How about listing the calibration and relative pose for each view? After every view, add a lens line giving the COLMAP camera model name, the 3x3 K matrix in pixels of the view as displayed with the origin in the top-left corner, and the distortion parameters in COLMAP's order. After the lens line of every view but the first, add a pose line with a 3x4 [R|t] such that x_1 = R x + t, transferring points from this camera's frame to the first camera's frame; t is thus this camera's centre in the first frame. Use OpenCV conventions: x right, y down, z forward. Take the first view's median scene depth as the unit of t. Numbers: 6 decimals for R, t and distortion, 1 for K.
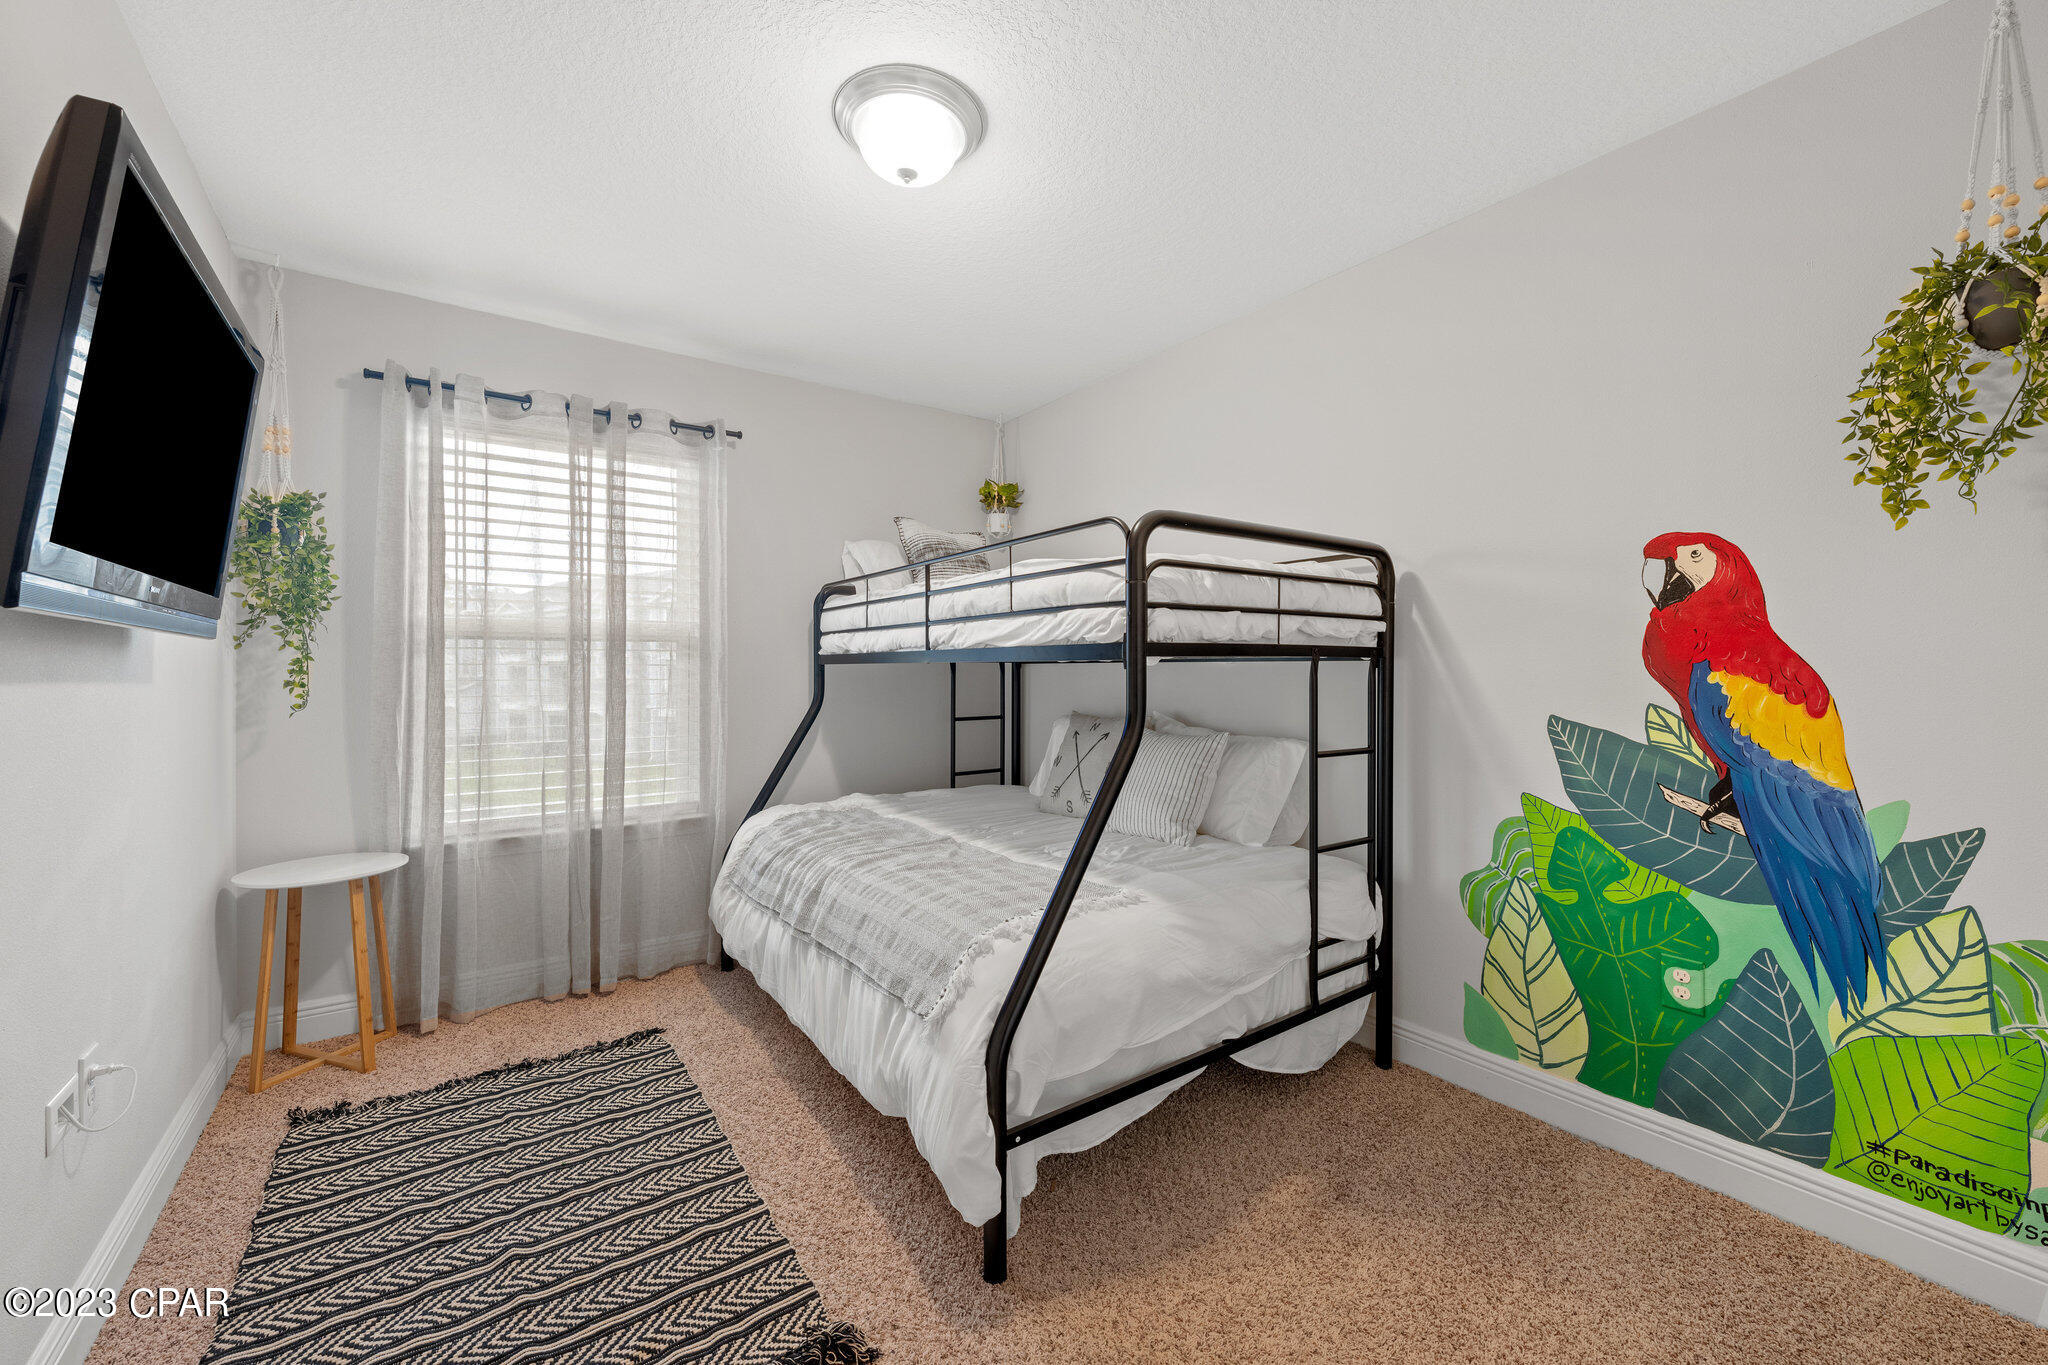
lens RADIAL K [[802.7, 0, 1030.7], [0, 802.7, 673.7], [0, 0, 1]] dist [-0.001095, -0.000063]
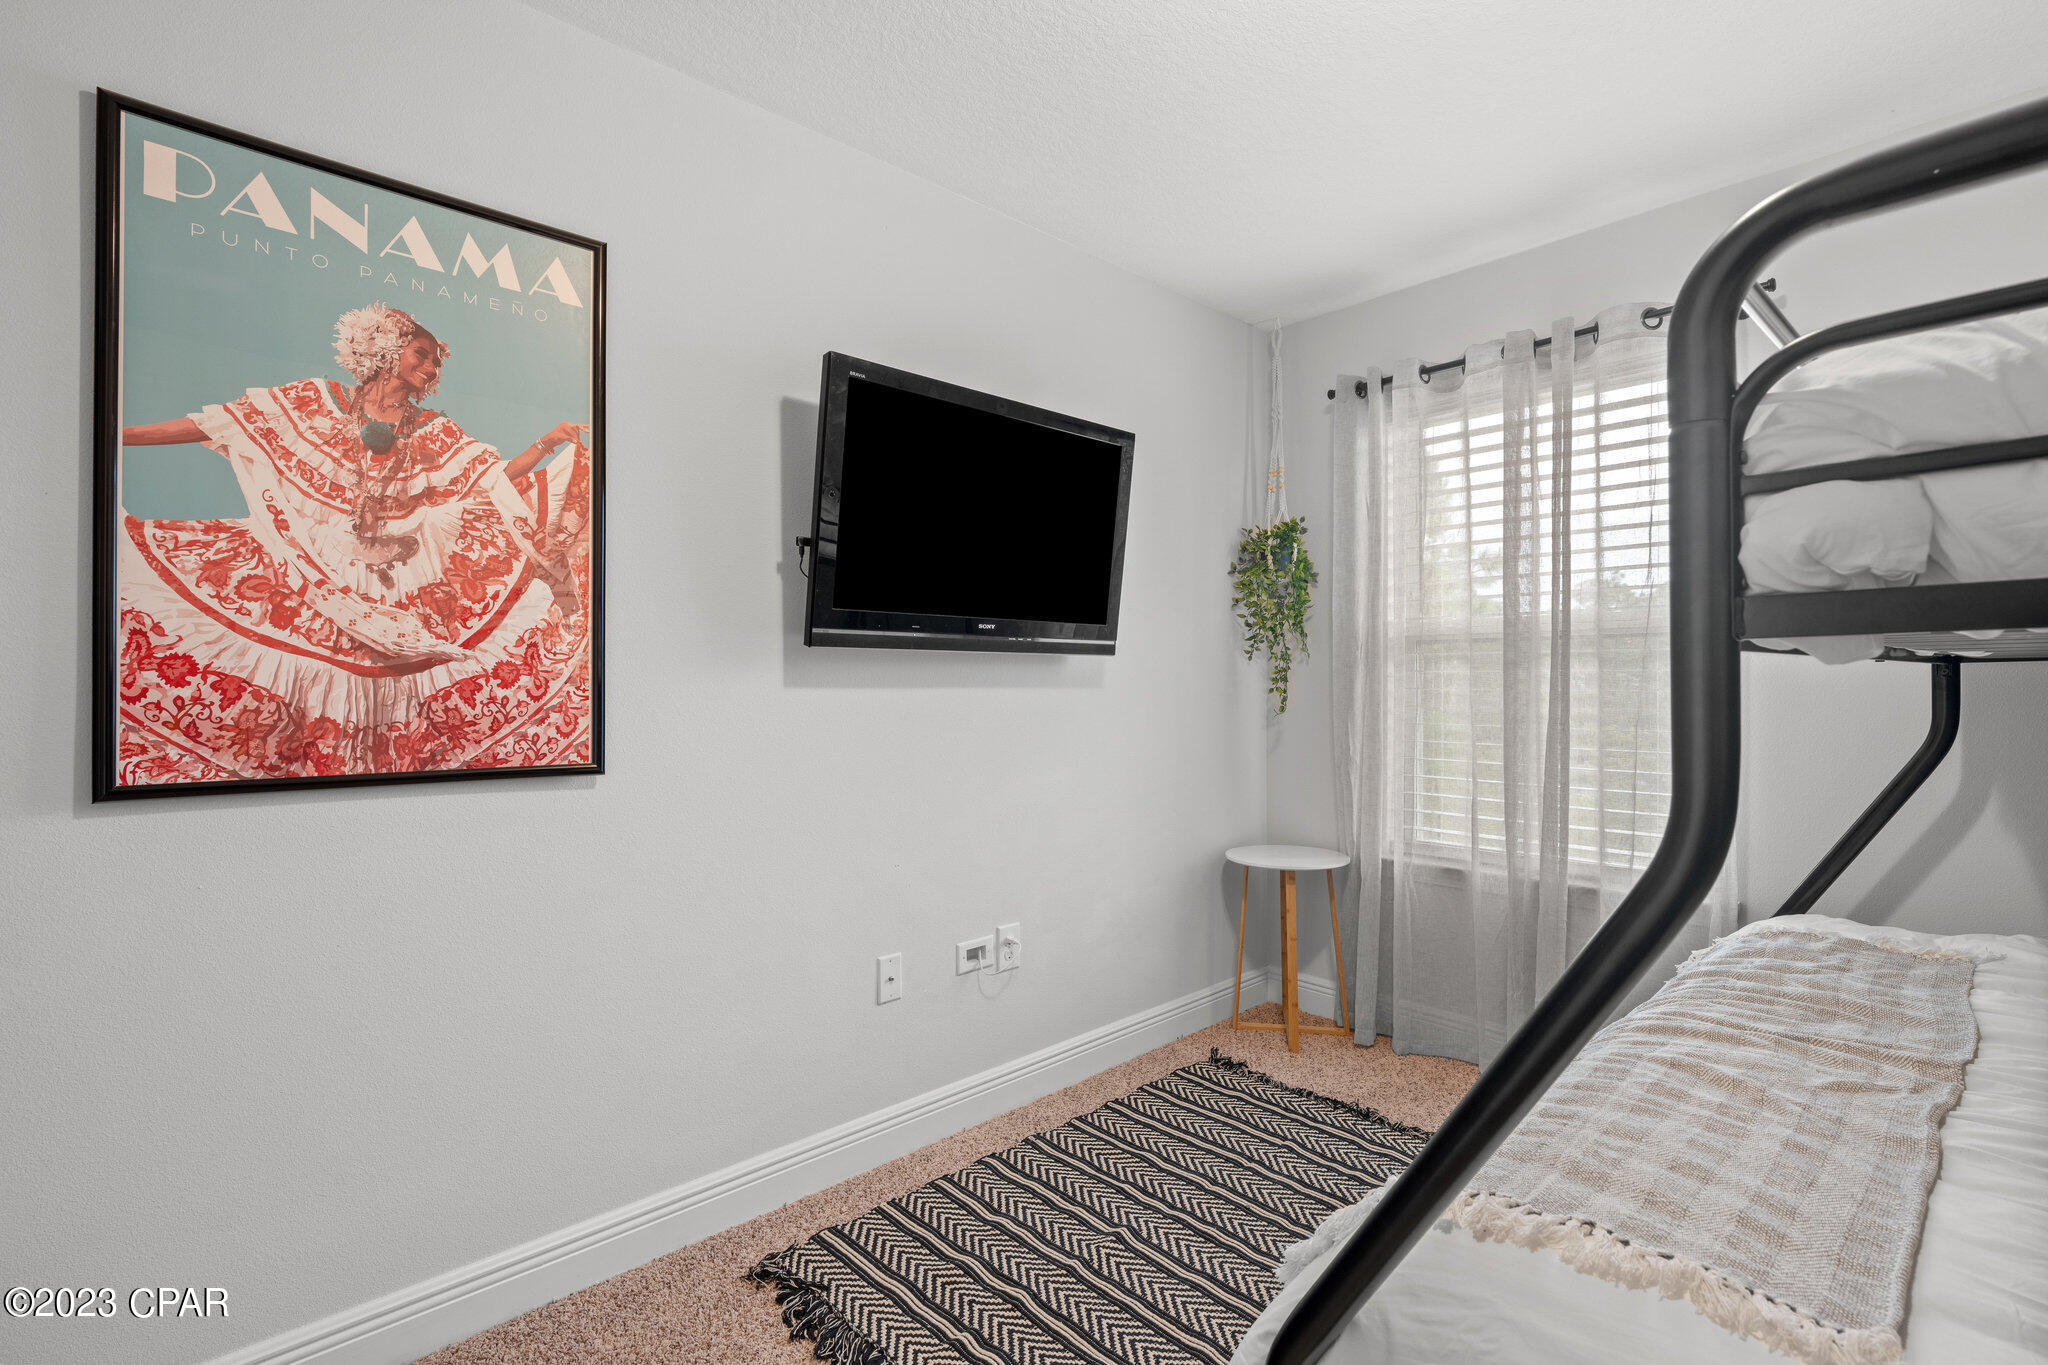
lens RADIAL K [[949.1, 0, 1028.0], [0, 949.1, 679.1], [0, 0, 1]] dist [-0.008418, 0.000428]
pose [[0.104507, 0.000561, -0.994524, 0.464562], [0.000359, 1.000000, 0.000602, -0.004305], [0.994524, -0.000420, 0.104506, 0.602541]]
